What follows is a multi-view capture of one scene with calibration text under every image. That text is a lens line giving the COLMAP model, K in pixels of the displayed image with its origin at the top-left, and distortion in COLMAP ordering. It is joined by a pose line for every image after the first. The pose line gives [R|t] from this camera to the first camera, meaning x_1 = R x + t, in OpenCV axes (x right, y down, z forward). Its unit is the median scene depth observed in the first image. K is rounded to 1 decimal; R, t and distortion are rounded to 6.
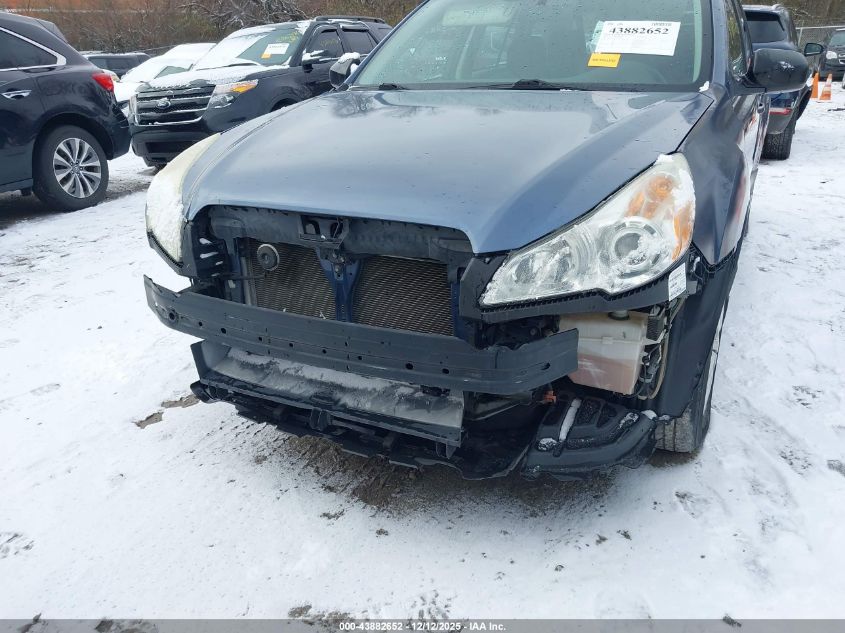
lens RADIAL K [[669.0, 0, 449.0], [0, 669.0, 322.8], [0, 0, 1]] dist [0.050159, -0.072321]
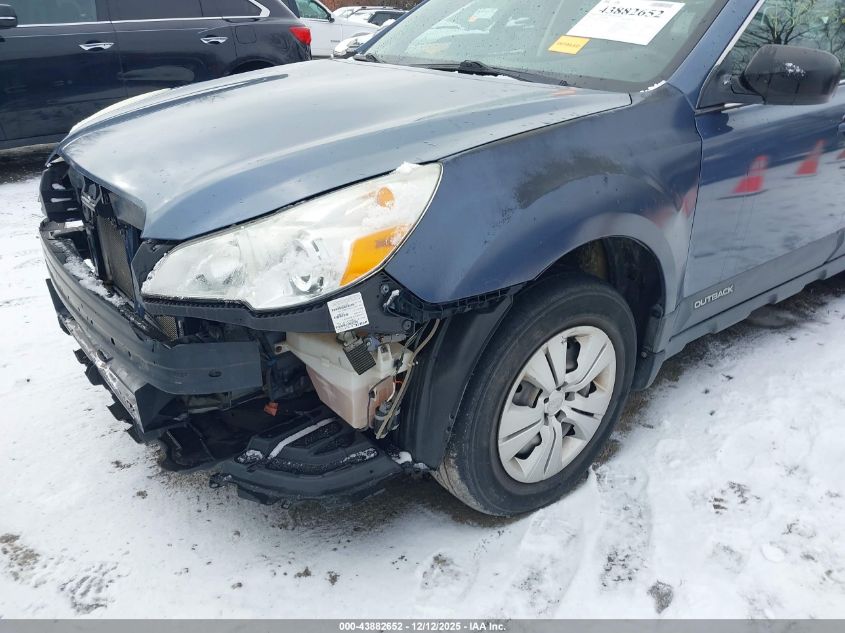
lens RADIAL K [[669.0, 0, 422.9], [0, 669.0, 323.4], [0, 0, 1]] dist [0.050159, -0.072321]
pose [[0.911269, 0.214573, -0.351493, 0.633074], [-0.198811, 0.976701, 0.080807, -0.117704], [0.360642, -0.003756, 0.932697, 0.211203]]
